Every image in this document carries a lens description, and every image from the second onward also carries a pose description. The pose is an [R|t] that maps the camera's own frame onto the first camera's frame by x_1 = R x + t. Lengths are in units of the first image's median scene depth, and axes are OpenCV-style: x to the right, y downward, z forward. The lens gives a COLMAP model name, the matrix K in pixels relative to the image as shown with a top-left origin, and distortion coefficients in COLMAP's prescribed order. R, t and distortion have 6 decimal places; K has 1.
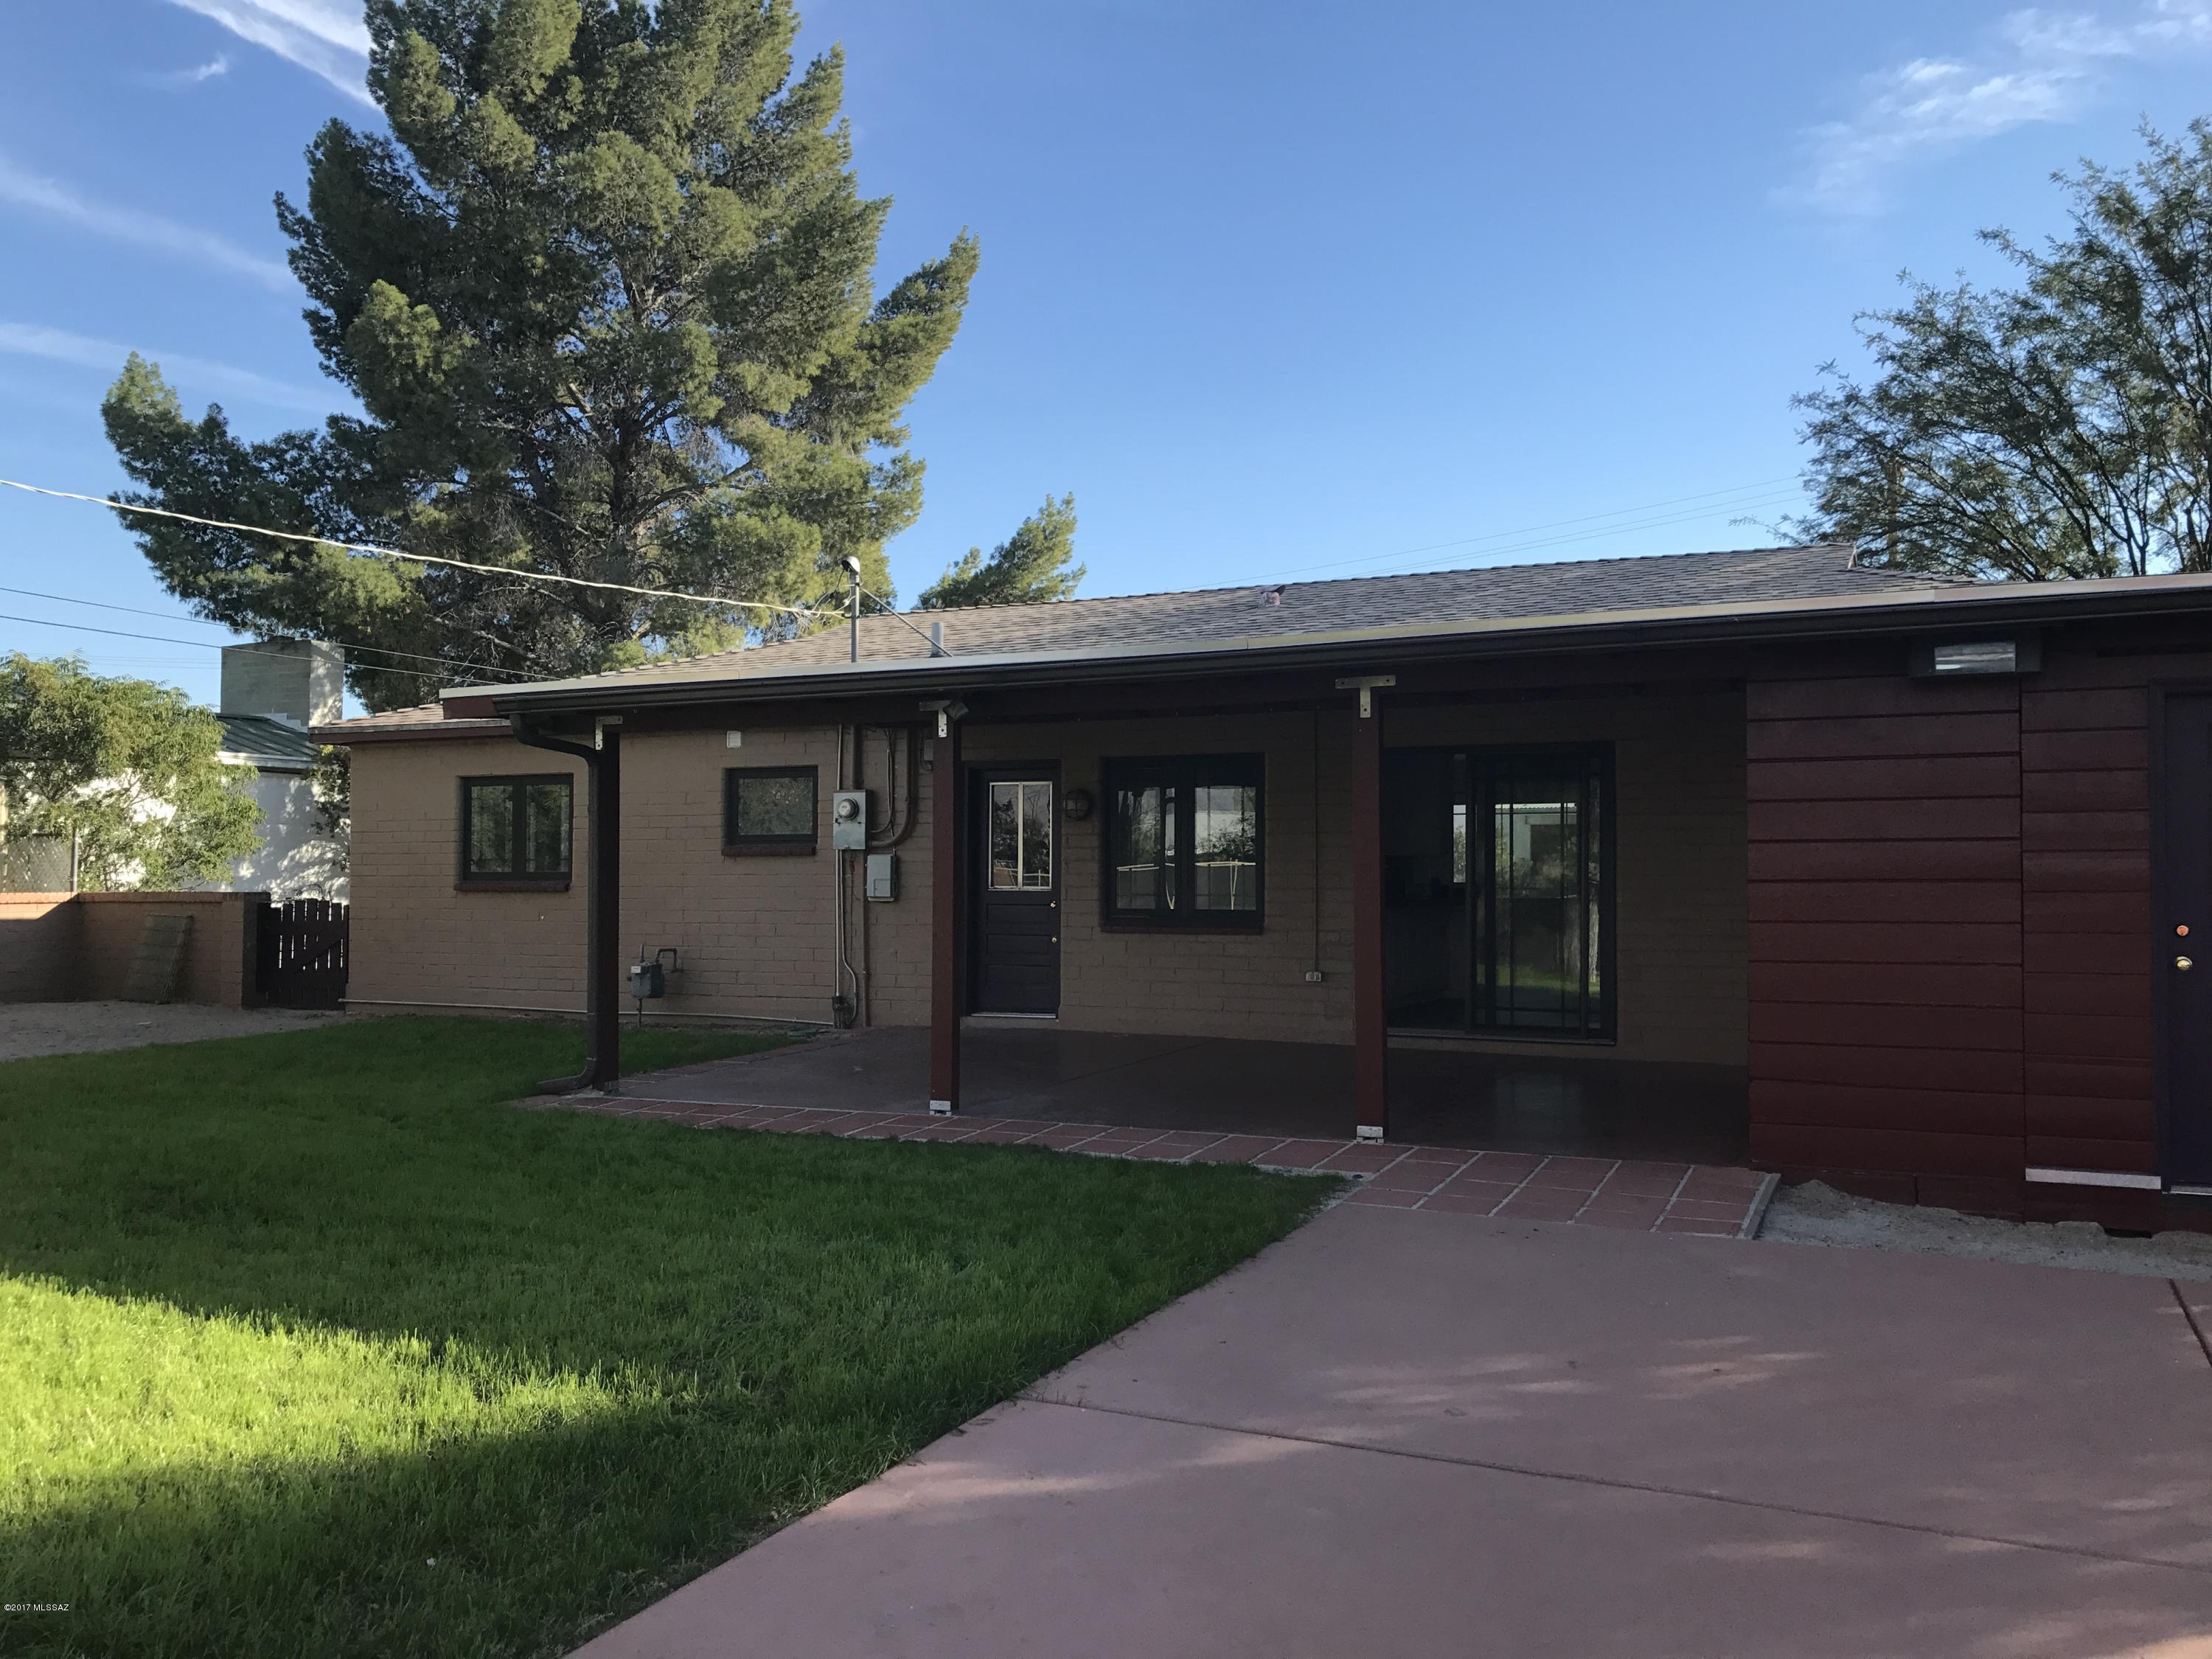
lens RADIAL K [[1821.7, 0, 1105.6], [0, 1821.7, 832.2], [0, 0, 1]] dist [0.026245, -0.024678]
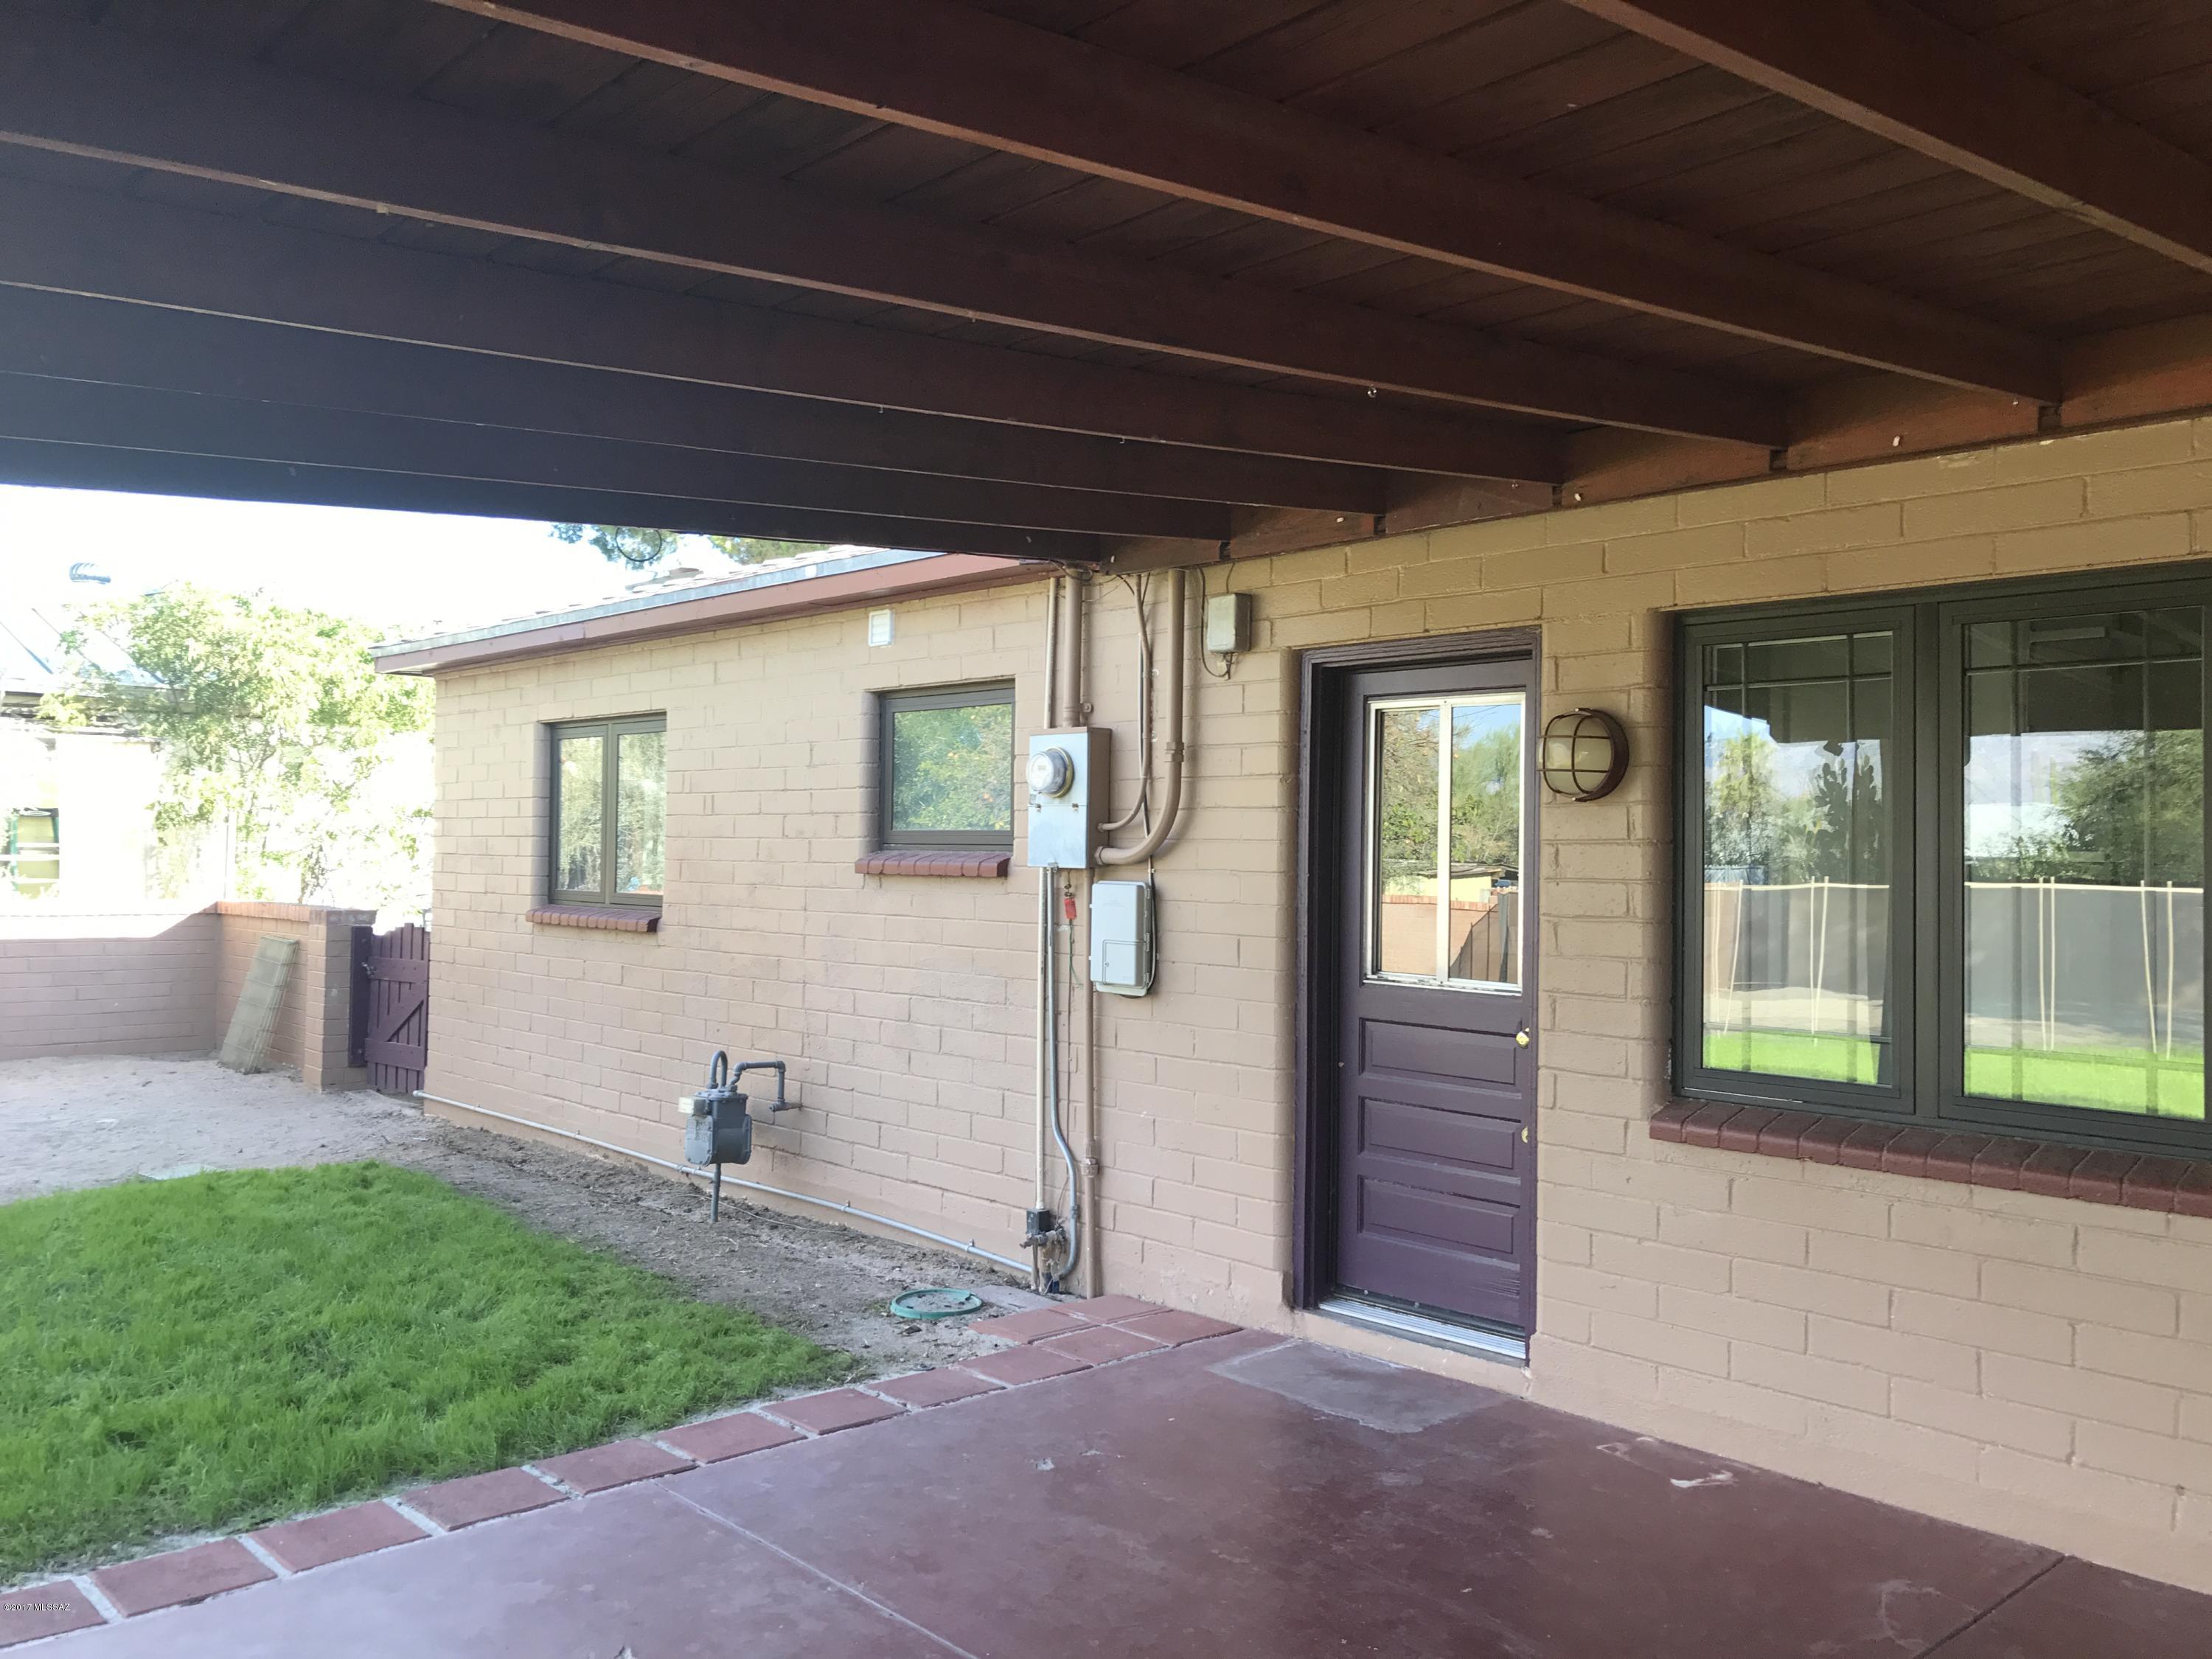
lens RADIAL K [[1821.7, 0, 1112.7], [0, 1821.7, 819.3], [0, 0, 1]] dist [0.026245, -0.024678]
pose [[0.930104, 0.008367, -0.367201, 0.026746], [-0.008713, 0.999962, 0.000714, -0.002264], [0.367193, 0.002535, 0.930141, 0.613236]]
